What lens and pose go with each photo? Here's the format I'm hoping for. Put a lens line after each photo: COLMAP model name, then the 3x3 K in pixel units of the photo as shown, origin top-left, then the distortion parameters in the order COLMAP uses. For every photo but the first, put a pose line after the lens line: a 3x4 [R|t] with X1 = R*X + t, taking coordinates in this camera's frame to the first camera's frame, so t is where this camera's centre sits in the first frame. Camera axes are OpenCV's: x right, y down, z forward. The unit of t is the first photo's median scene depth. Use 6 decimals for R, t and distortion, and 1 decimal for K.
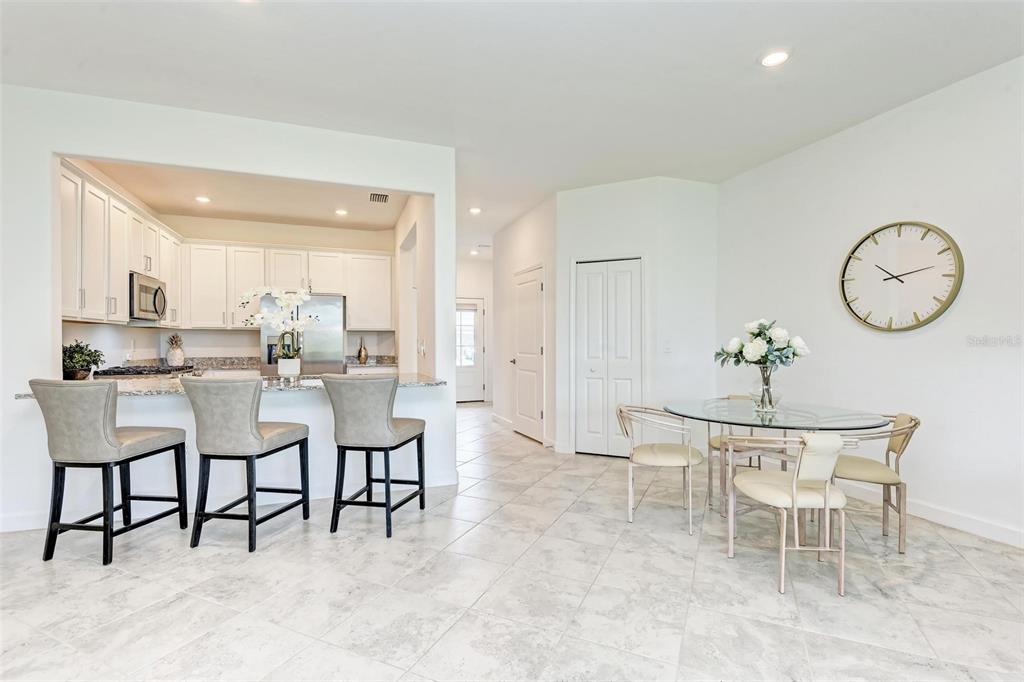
lens RADIAL K [[493.7, 0, 524.0], [0, 493.7, 339.4], [0, 0, 1]] dist [0.016140, -0.009964]
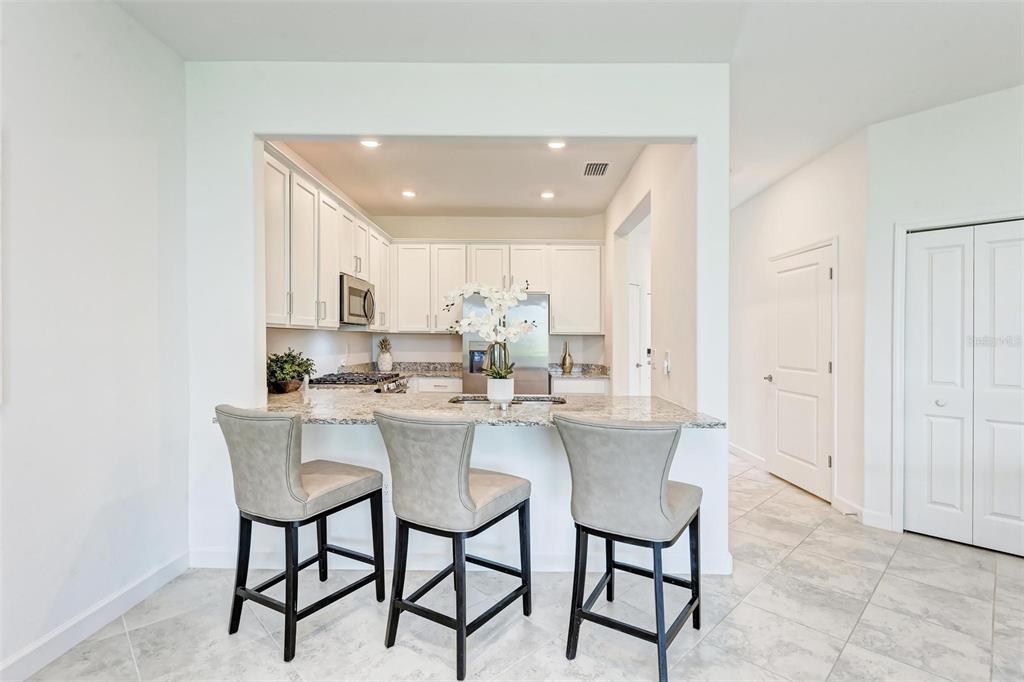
lens RADIAL K [[493.7, 0, 514.8], [0, 493.7, 356.3], [0, 0, 1]] dist [0.016140, -0.009964]
pose [[0.931146, 0.020796, -0.364054, -0.173999], [-0.006905, 0.999199, 0.039416, -0.023317], [0.364582, -0.034188, 0.930543, 0.296352]]
